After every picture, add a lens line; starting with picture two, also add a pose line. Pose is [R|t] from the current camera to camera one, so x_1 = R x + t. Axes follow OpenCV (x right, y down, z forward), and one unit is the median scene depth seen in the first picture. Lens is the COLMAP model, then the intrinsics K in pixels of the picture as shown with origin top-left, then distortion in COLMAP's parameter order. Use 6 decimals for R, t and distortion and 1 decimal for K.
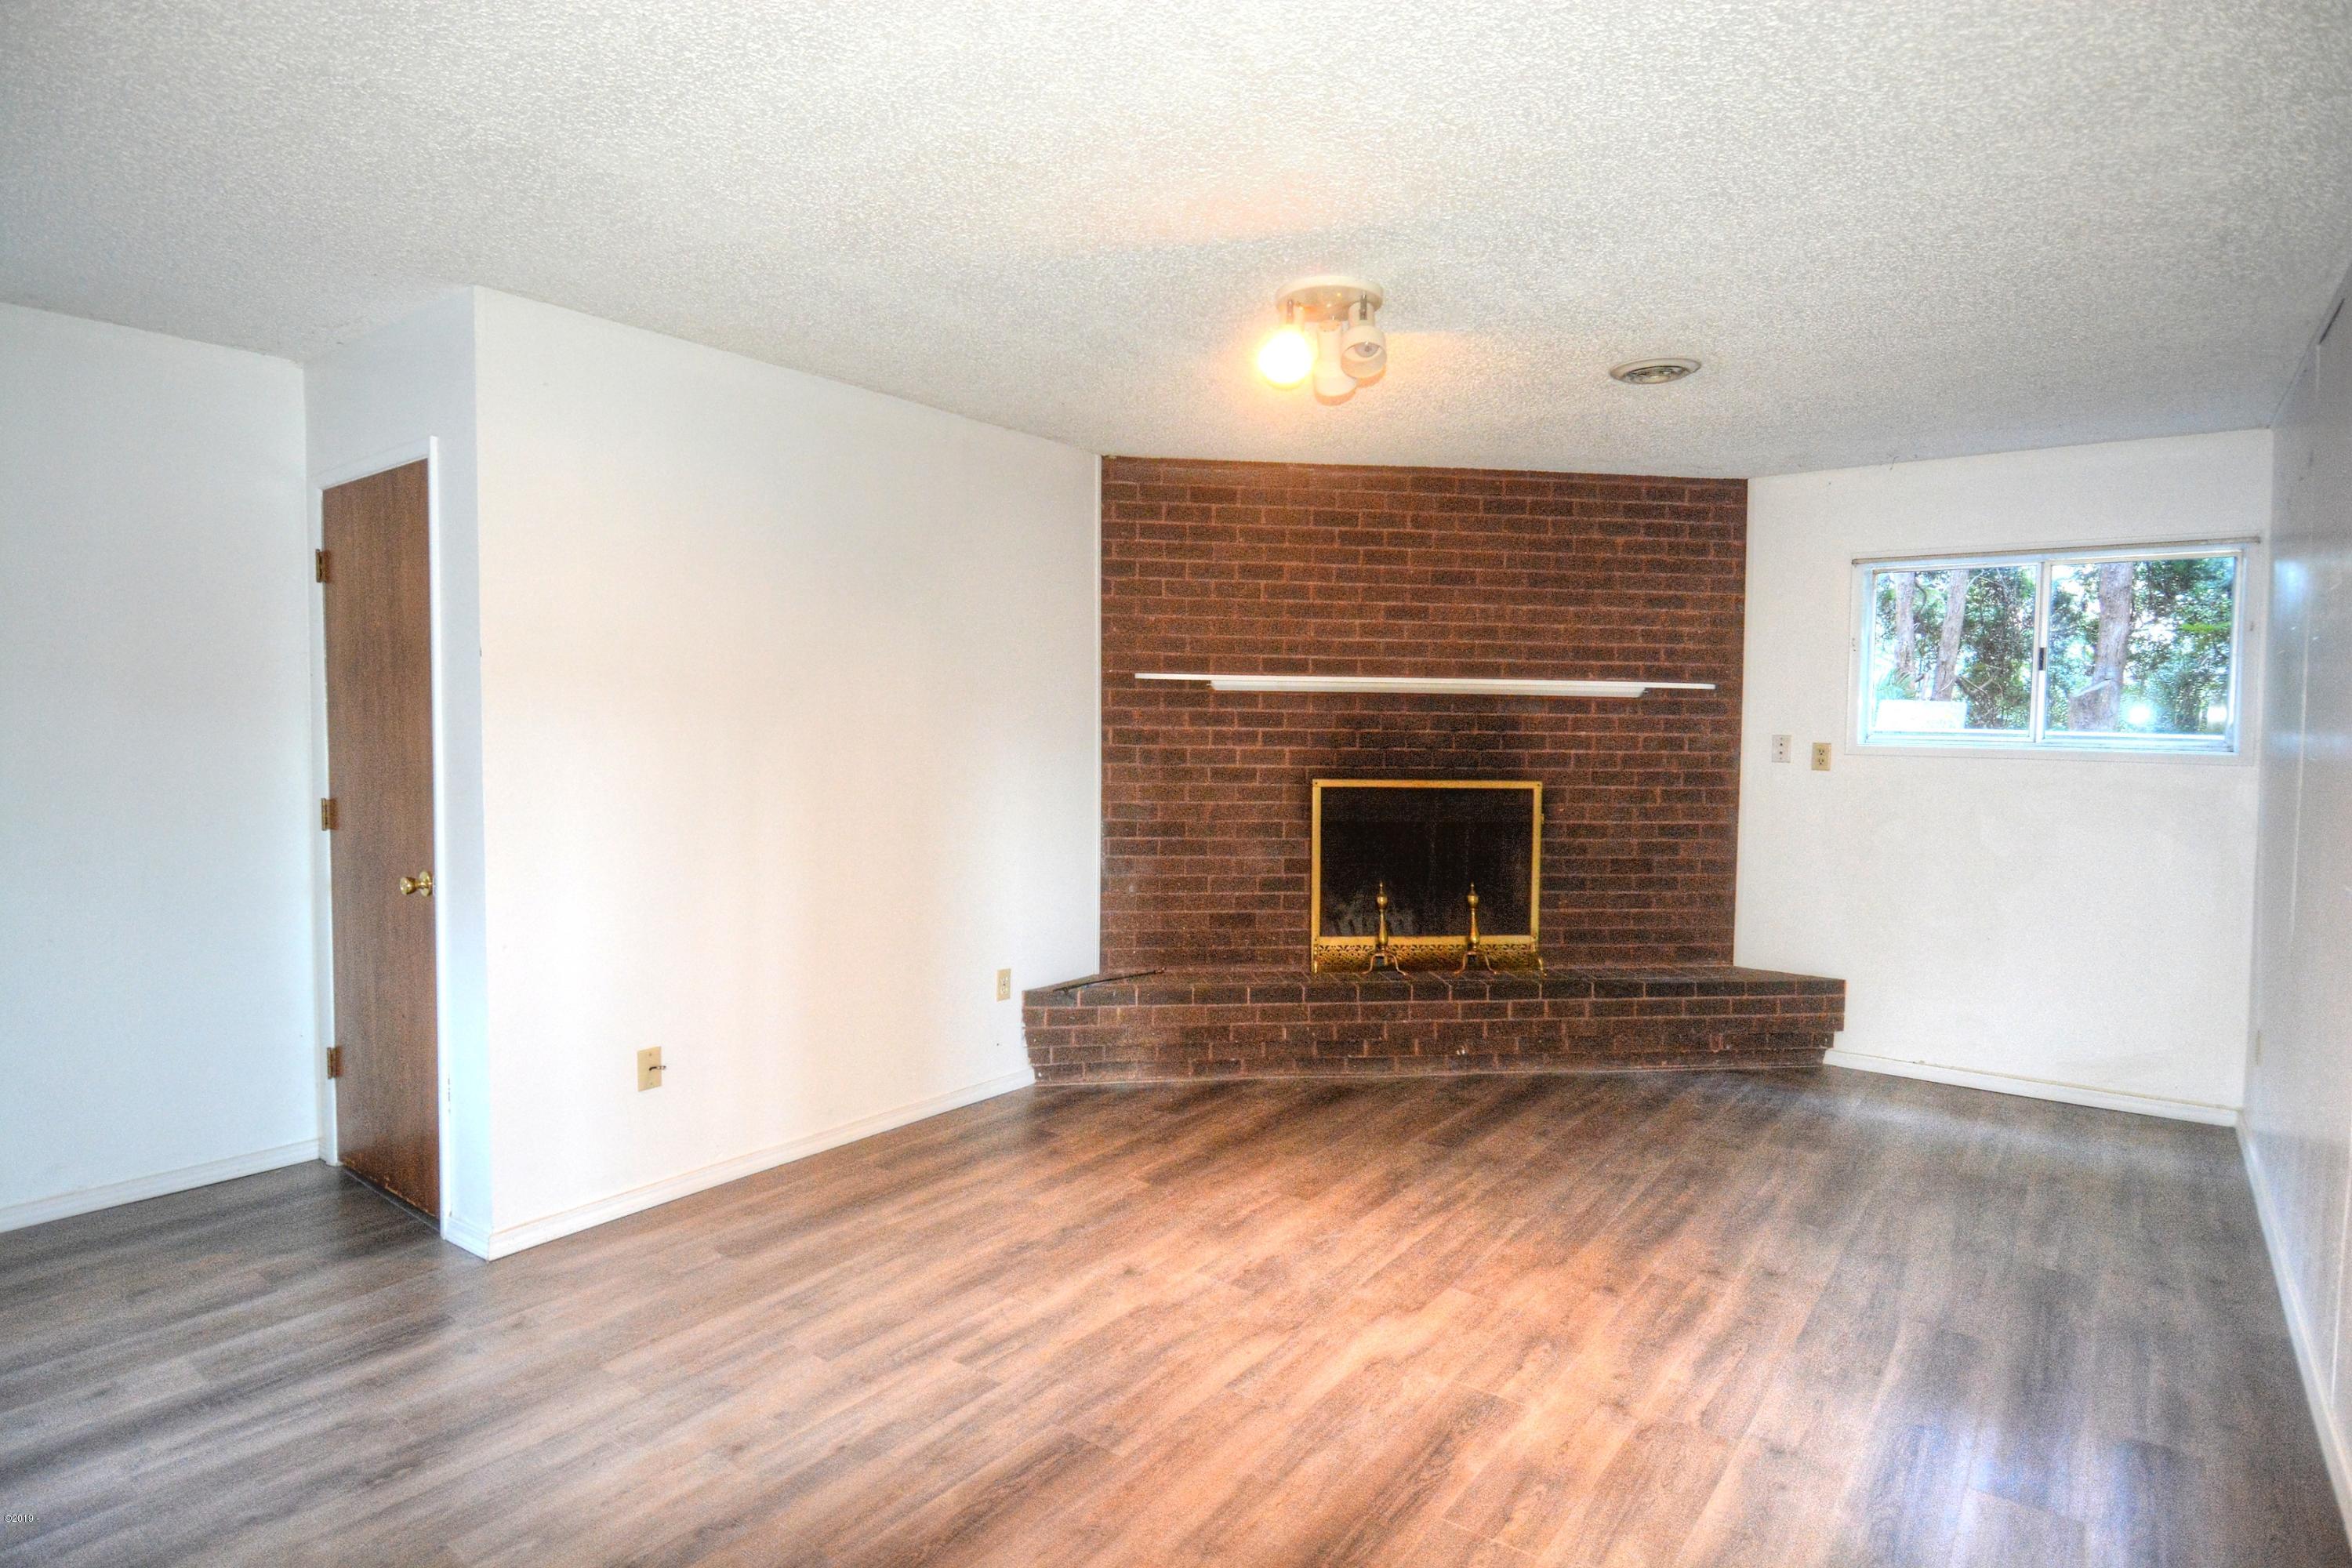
lens RADIAL K [[1246.0, 0, 1185.2], [0, 1246.0, 780.1], [0, 0, 1]] dist [0.002541, -0.013372]
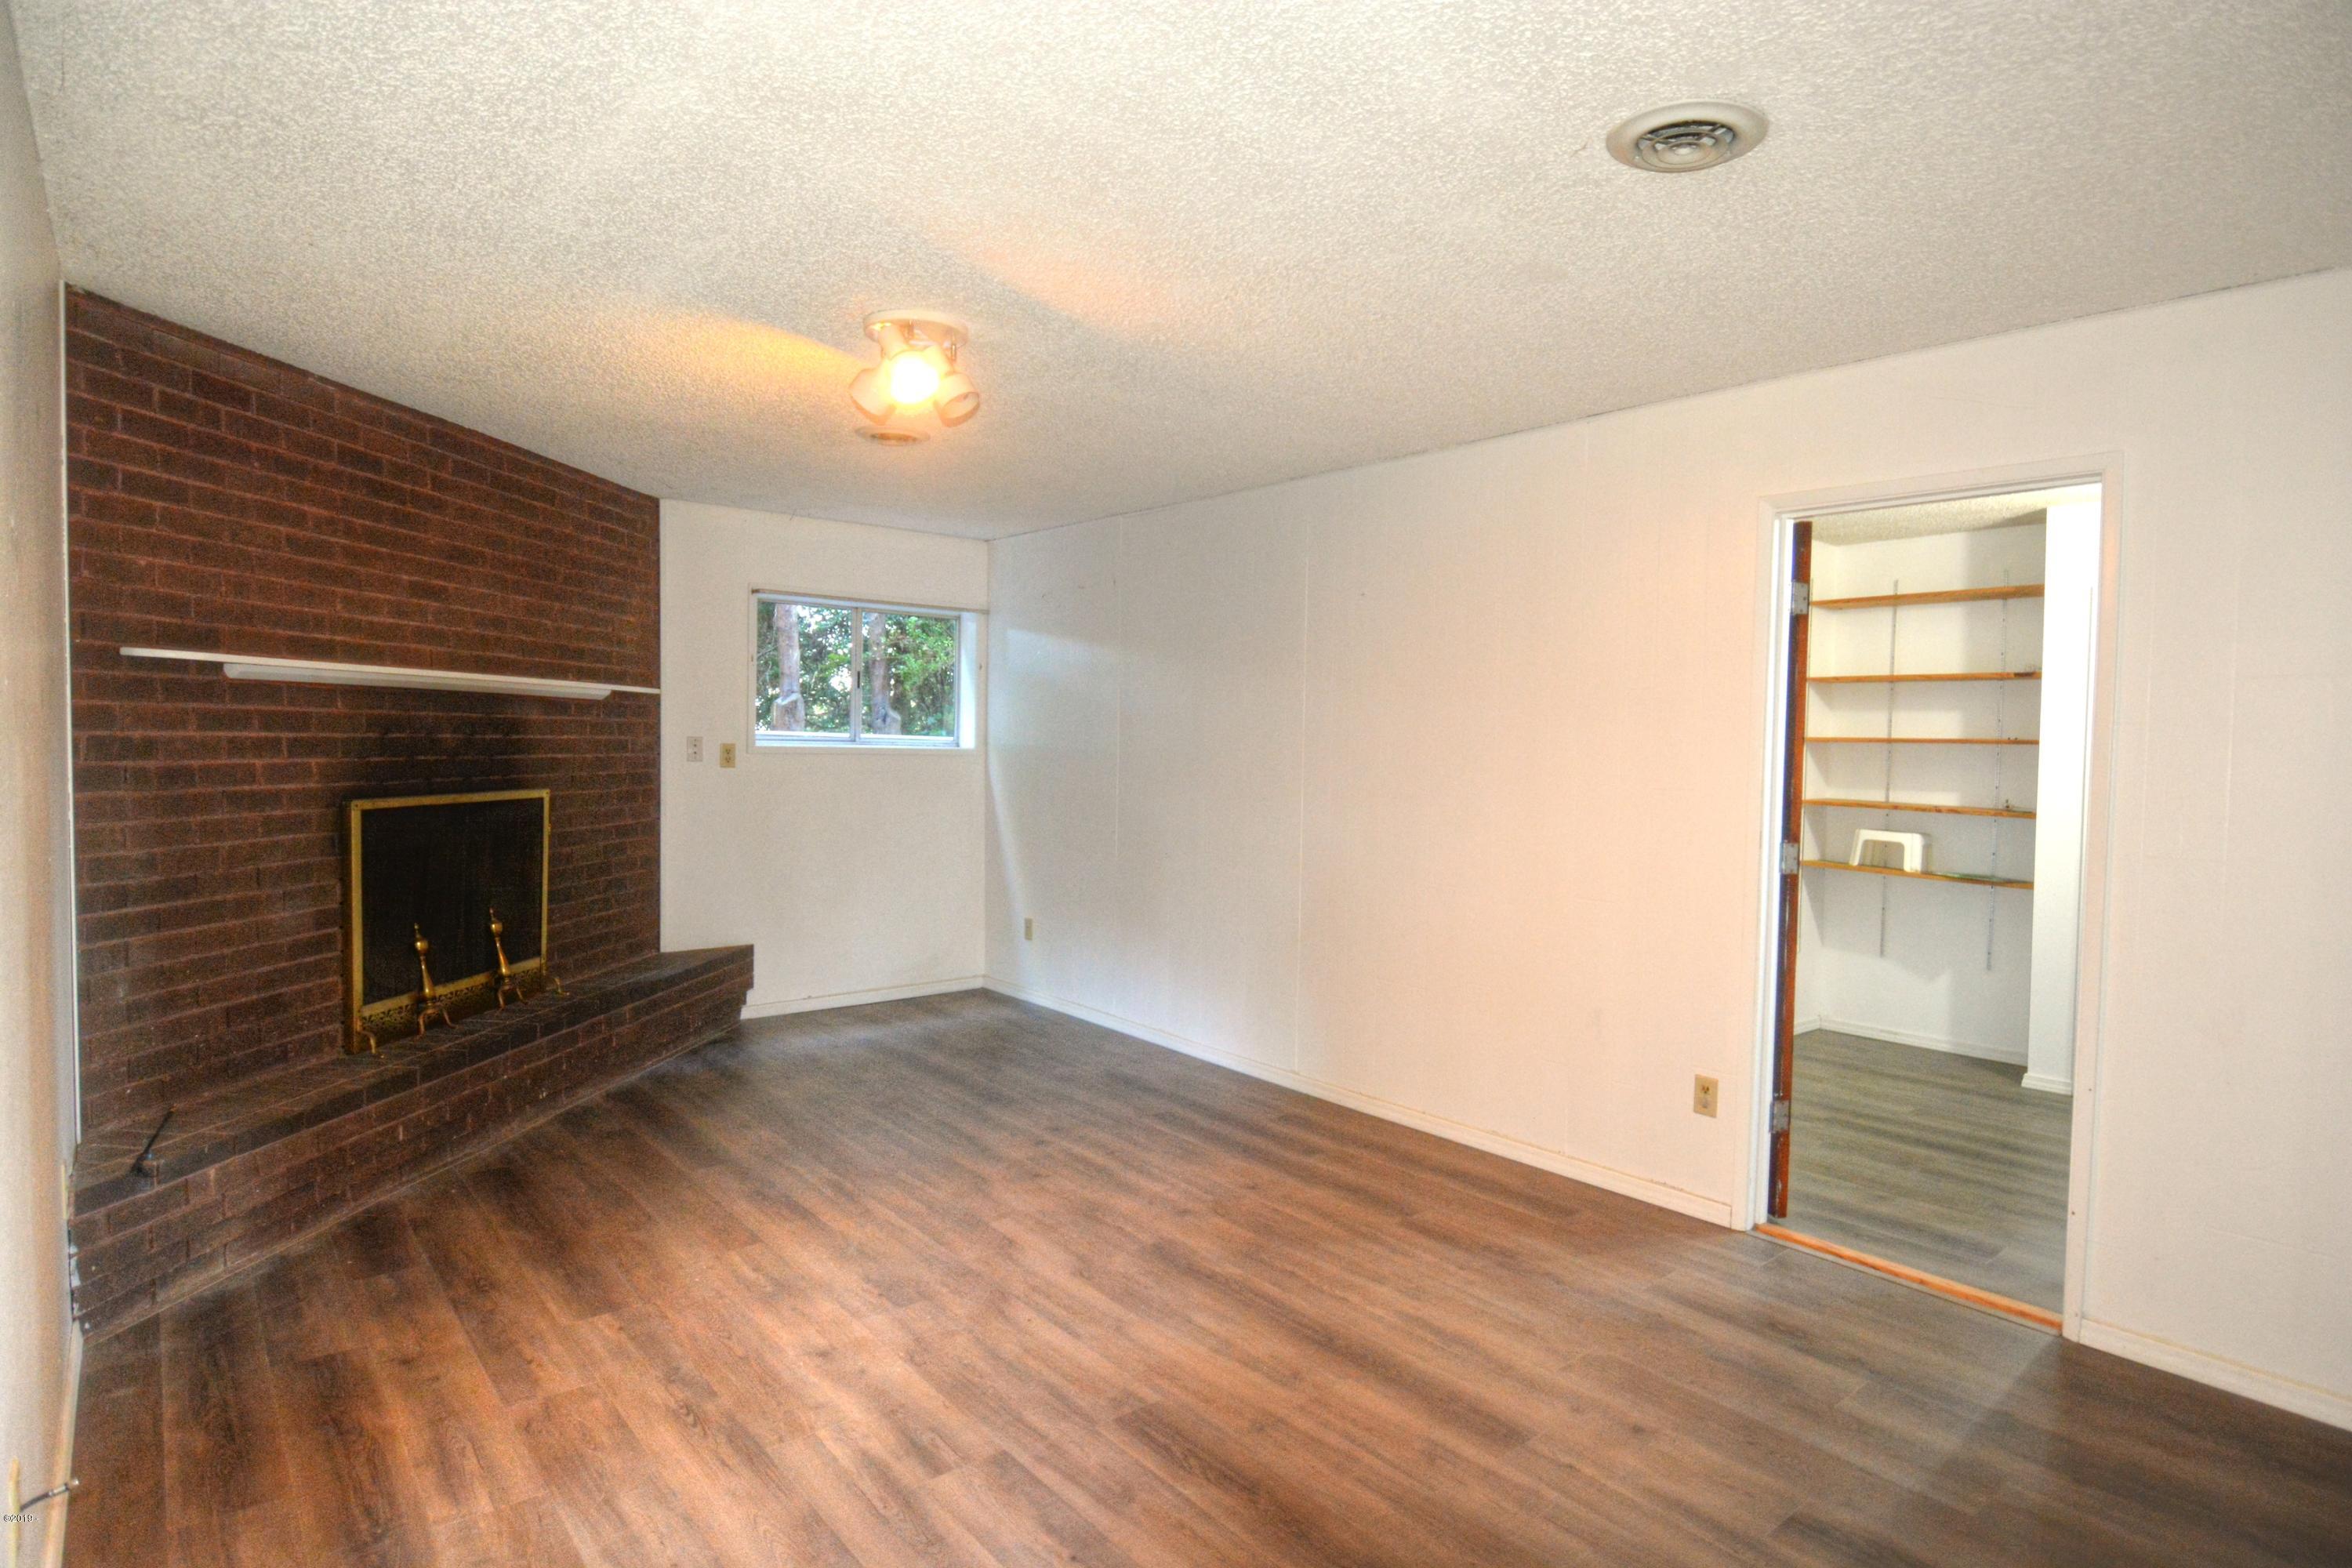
lens RADIAL K [[1246.0, 0, 1185.2], [0, 1246.0, 780.1], [0, 0, 1]] dist [0.002541, -0.013372]
pose [[0.223620, -0.041677, 0.973785, -0.525198], [0.033150, 0.998833, 0.035137, -0.022876], [-0.974113, 0.024424, 0.224740, 0.338788]]
